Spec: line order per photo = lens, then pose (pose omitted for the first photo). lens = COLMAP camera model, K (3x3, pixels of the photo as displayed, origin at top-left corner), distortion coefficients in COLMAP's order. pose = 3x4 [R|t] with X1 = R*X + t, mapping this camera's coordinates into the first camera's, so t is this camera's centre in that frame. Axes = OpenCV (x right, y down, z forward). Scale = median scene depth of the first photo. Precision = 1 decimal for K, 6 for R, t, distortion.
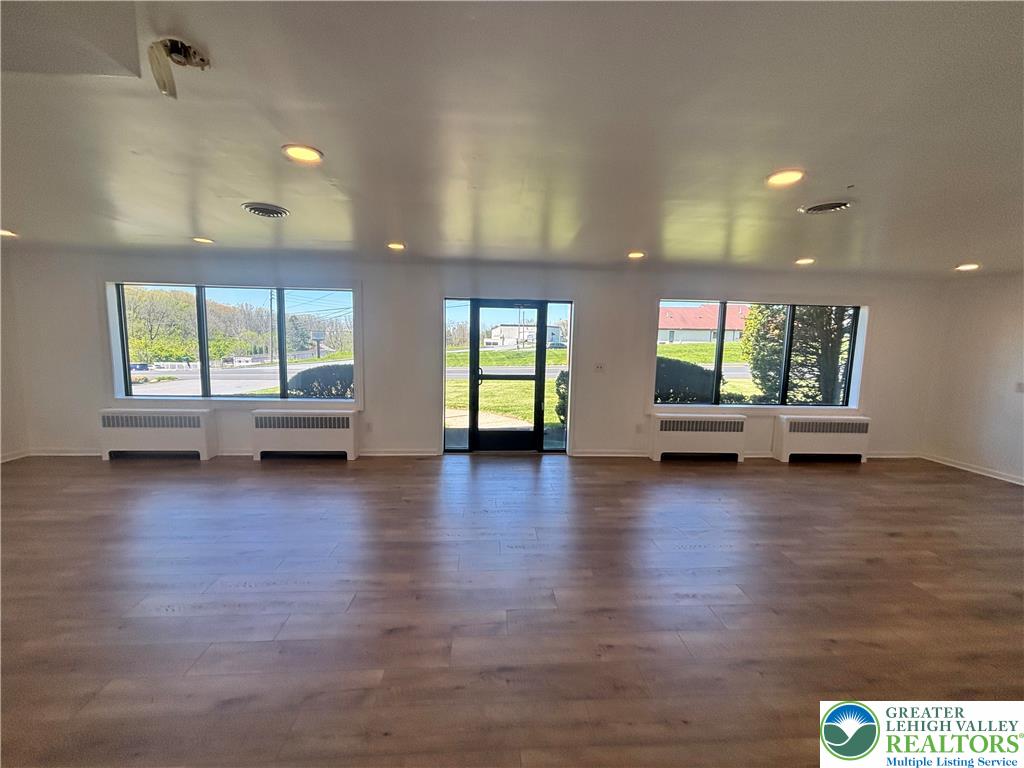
lens RADIAL K [[412.8, 0, 522.8], [0, 412.8, 384.5], [0, 0, 1]] dist [-0.002488, 0.001265]
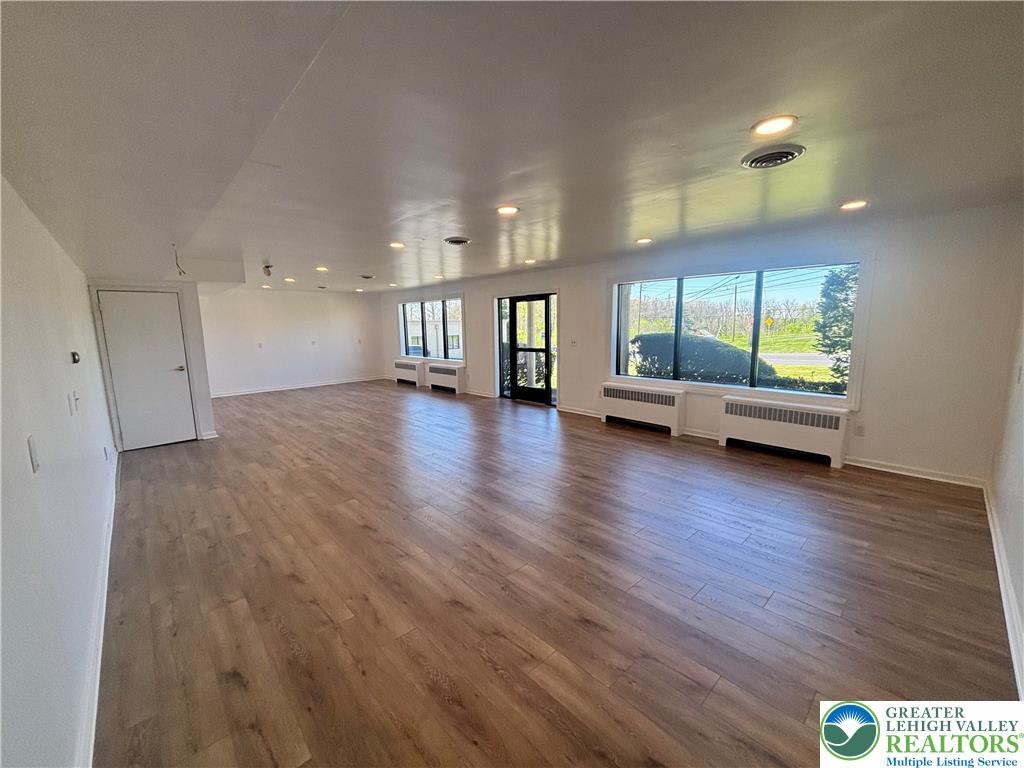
lens RADIAL K [[412.8, 0, 510.2], [0, 412.8, 385.9], [0, 0, 1]] dist [-0.002488, 0.001265]
pose [[0.620799, 0.084584, -0.779393, 1.447619], [-0.048688, 0.996403, 0.069355, 0.016985], [0.782456, -0.005109, 0.622685, 0.058645]]
